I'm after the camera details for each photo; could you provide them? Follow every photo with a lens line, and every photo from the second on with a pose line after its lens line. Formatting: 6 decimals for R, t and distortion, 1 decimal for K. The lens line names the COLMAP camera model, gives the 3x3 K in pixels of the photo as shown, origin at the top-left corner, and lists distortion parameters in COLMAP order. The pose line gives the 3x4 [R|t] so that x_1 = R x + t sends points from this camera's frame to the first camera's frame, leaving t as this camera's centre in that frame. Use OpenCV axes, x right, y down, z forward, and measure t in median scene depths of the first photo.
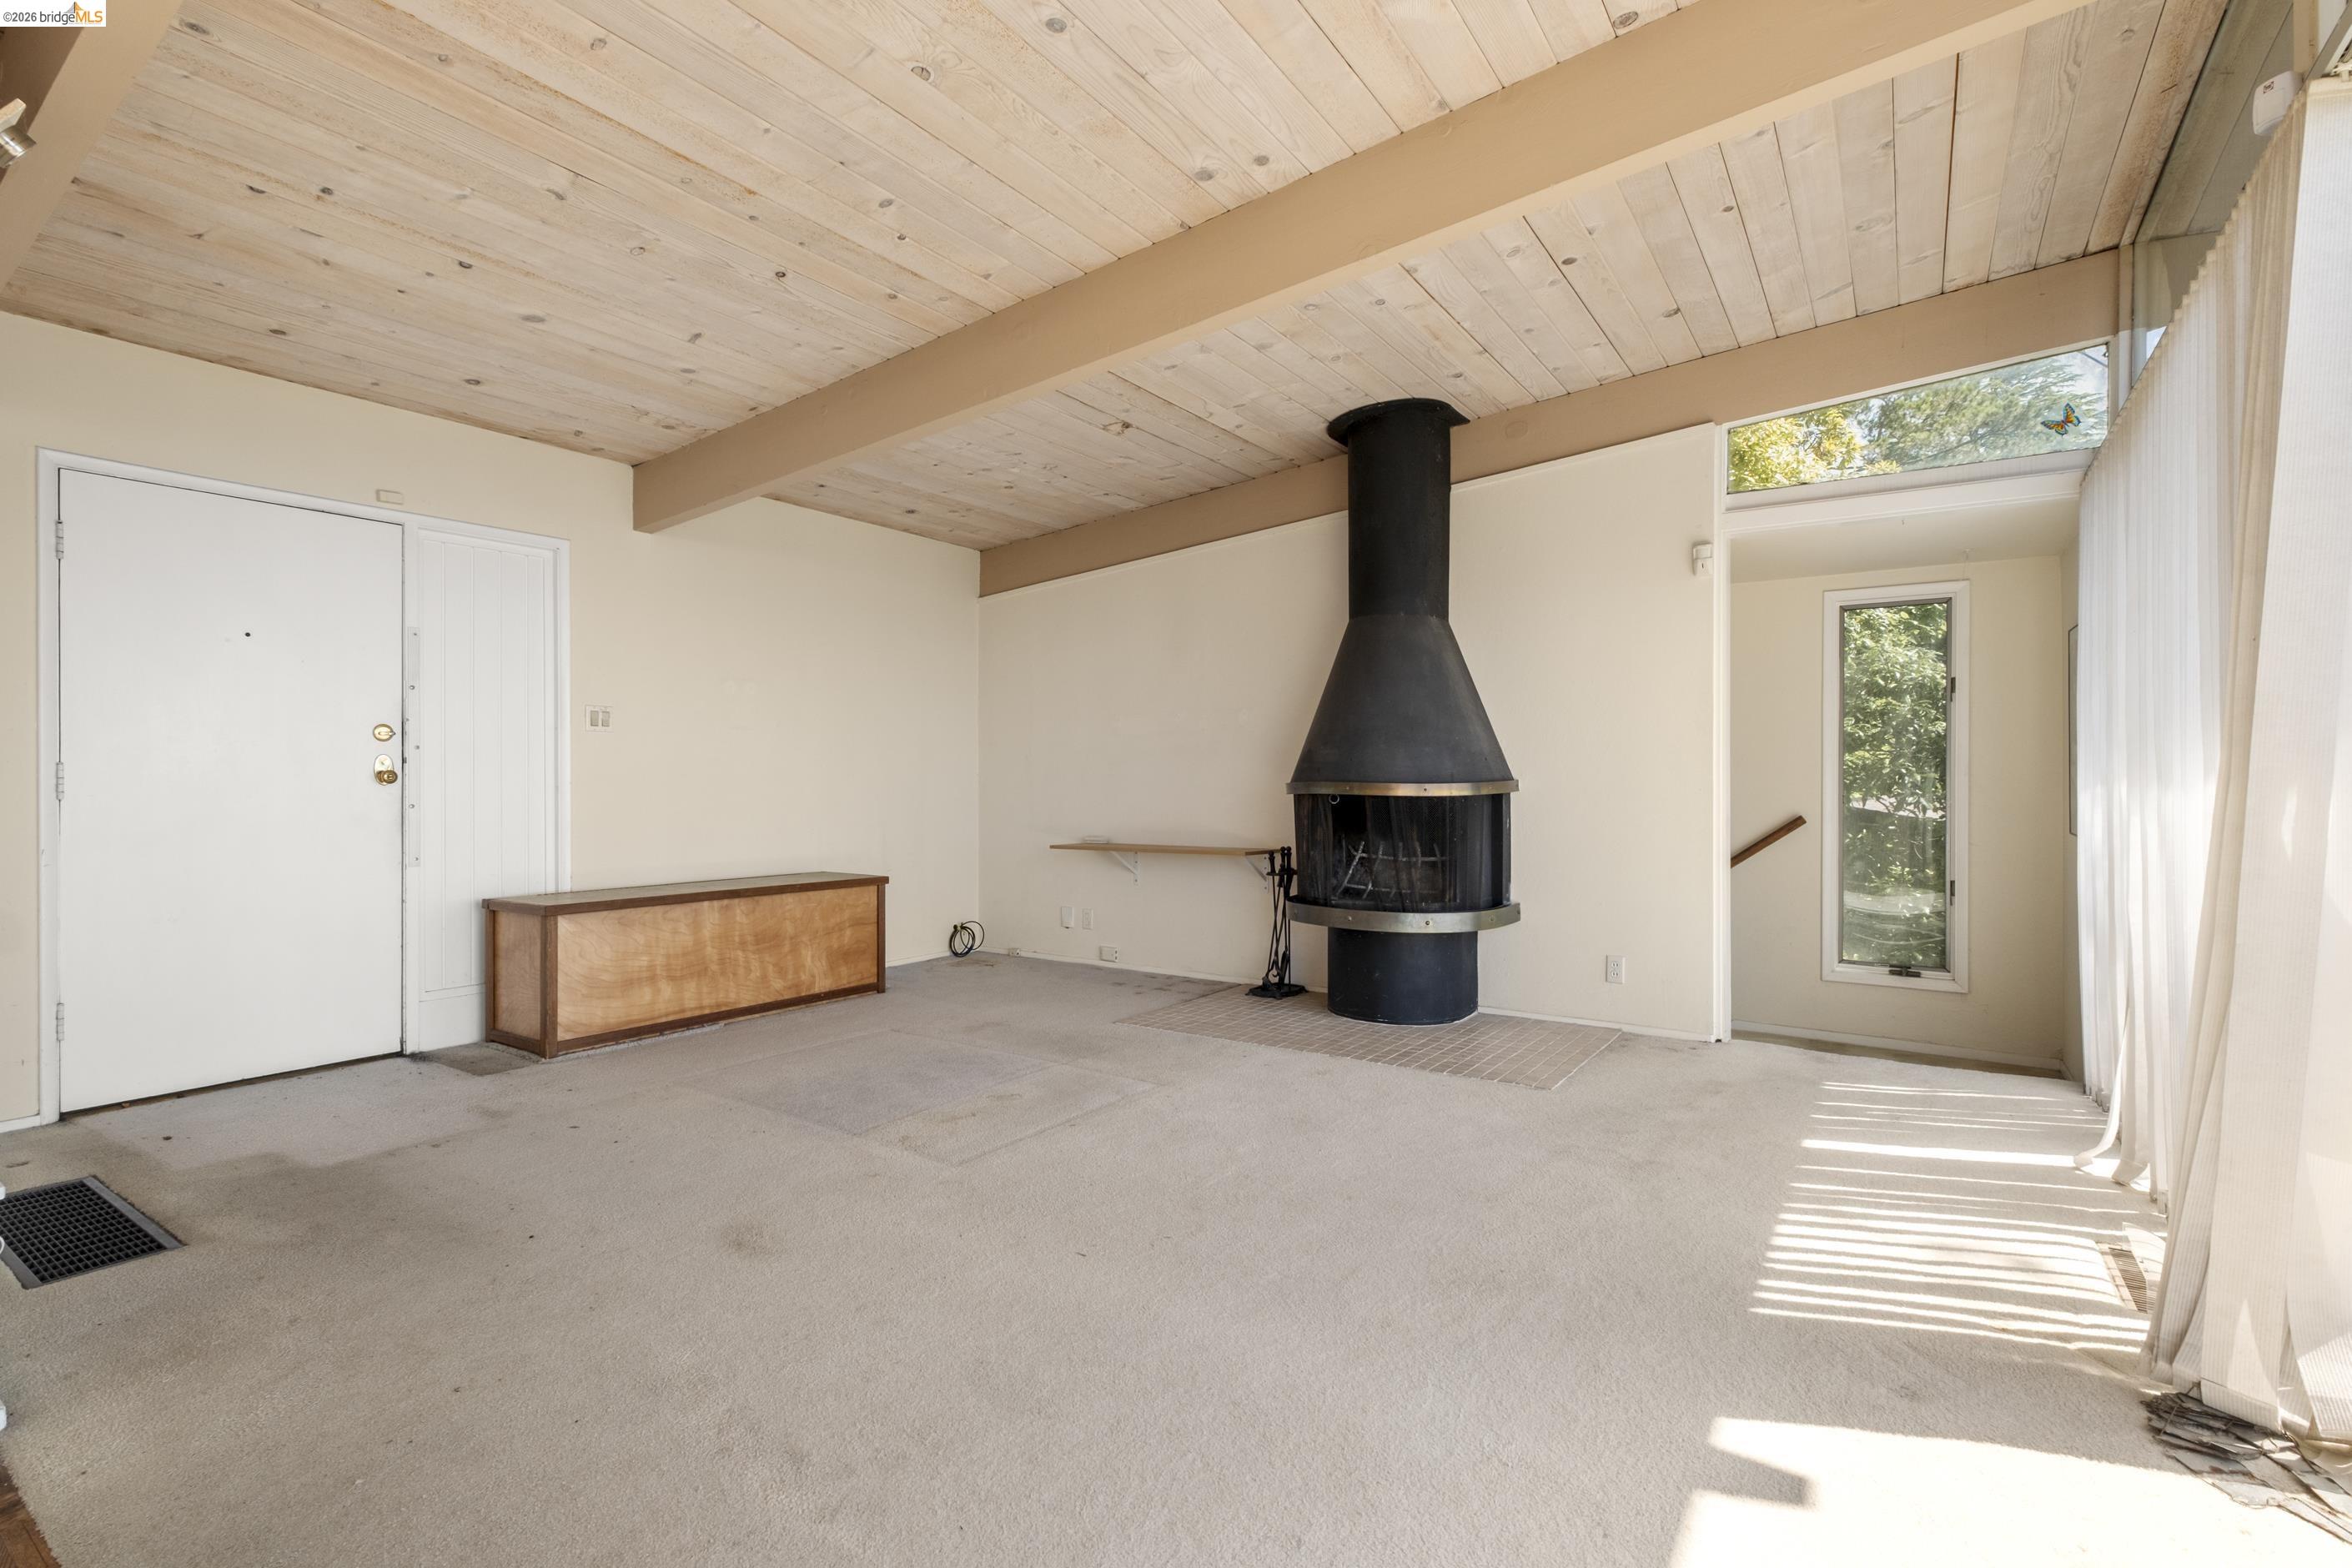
lens RADIAL K [[1067.8, 0, 1184.5], [0, 1067.8, 777.3], [0, 0, 1]] dist [0.003220, -0.000801]
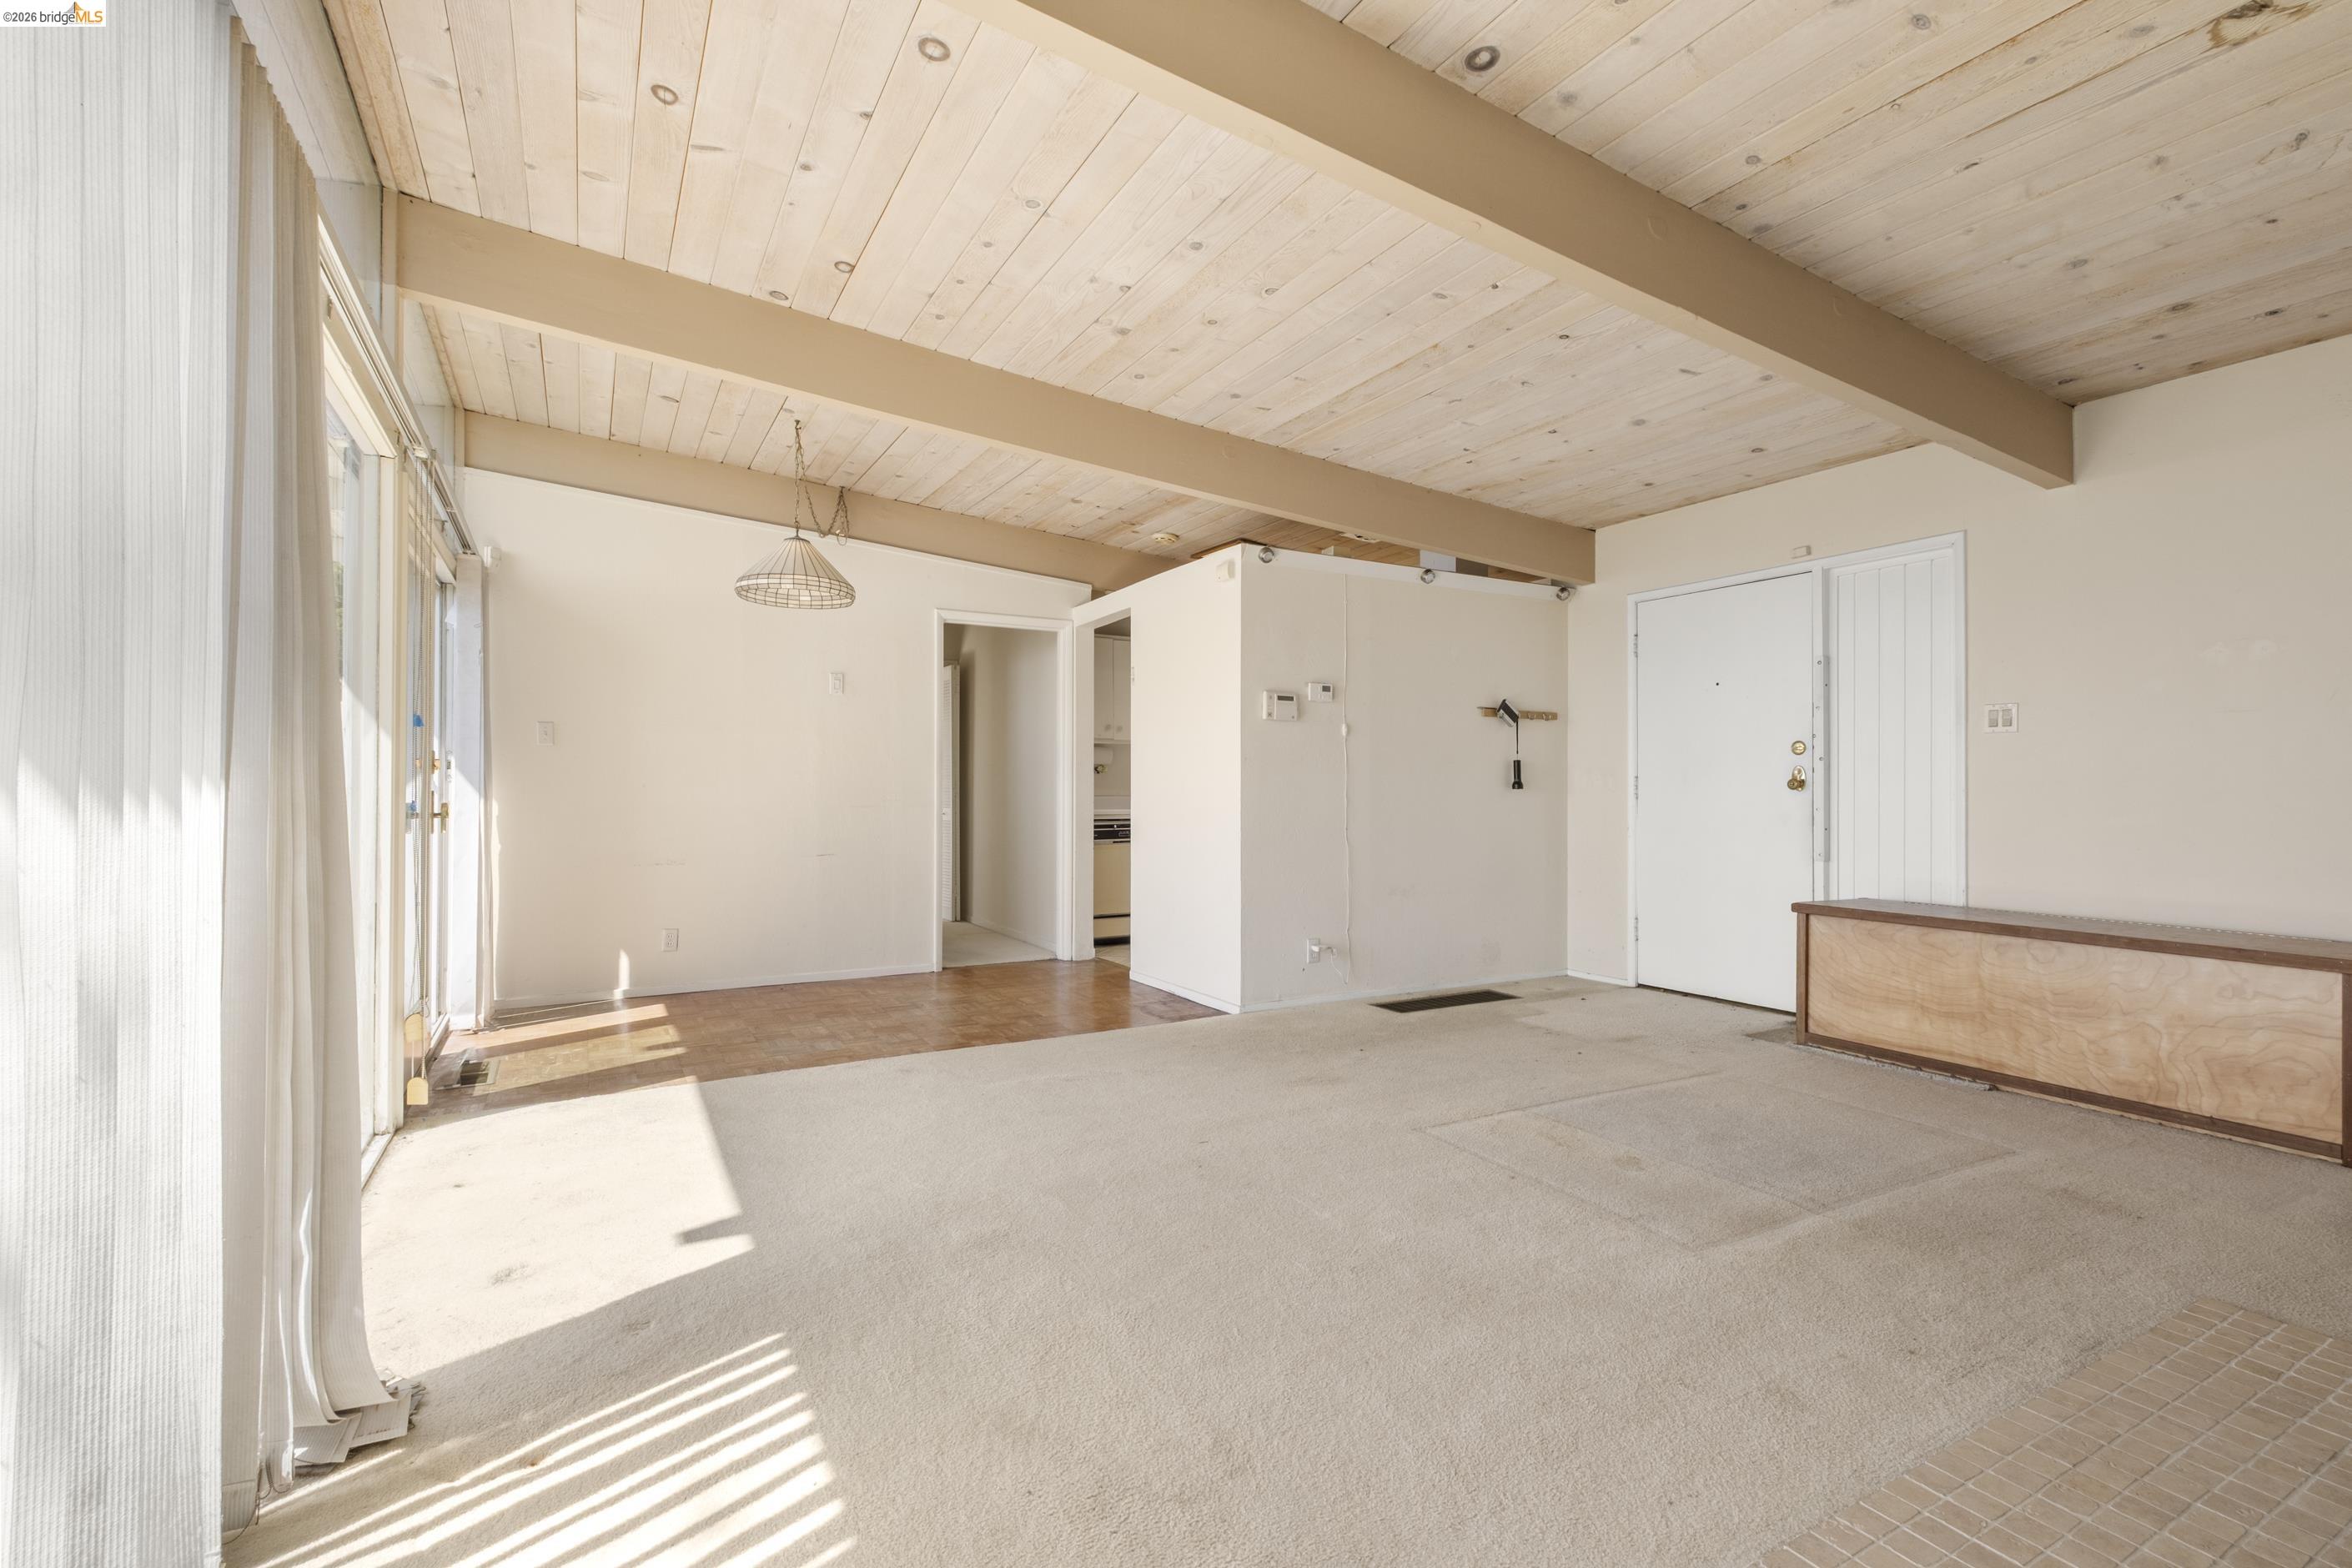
lens RADIAL K [[1054.9, 0, 1174.4], [0, 1054.9, 781.4], [0, 0, 1]] dist [-0.000780, -0.000452]
pose [[-0.458195, -0.005166, -0.888837, 0.591567], [0.001981, 0.999975, -0.006833, 0.002870], [0.888849, -0.004891, -0.458173, 0.851819]]
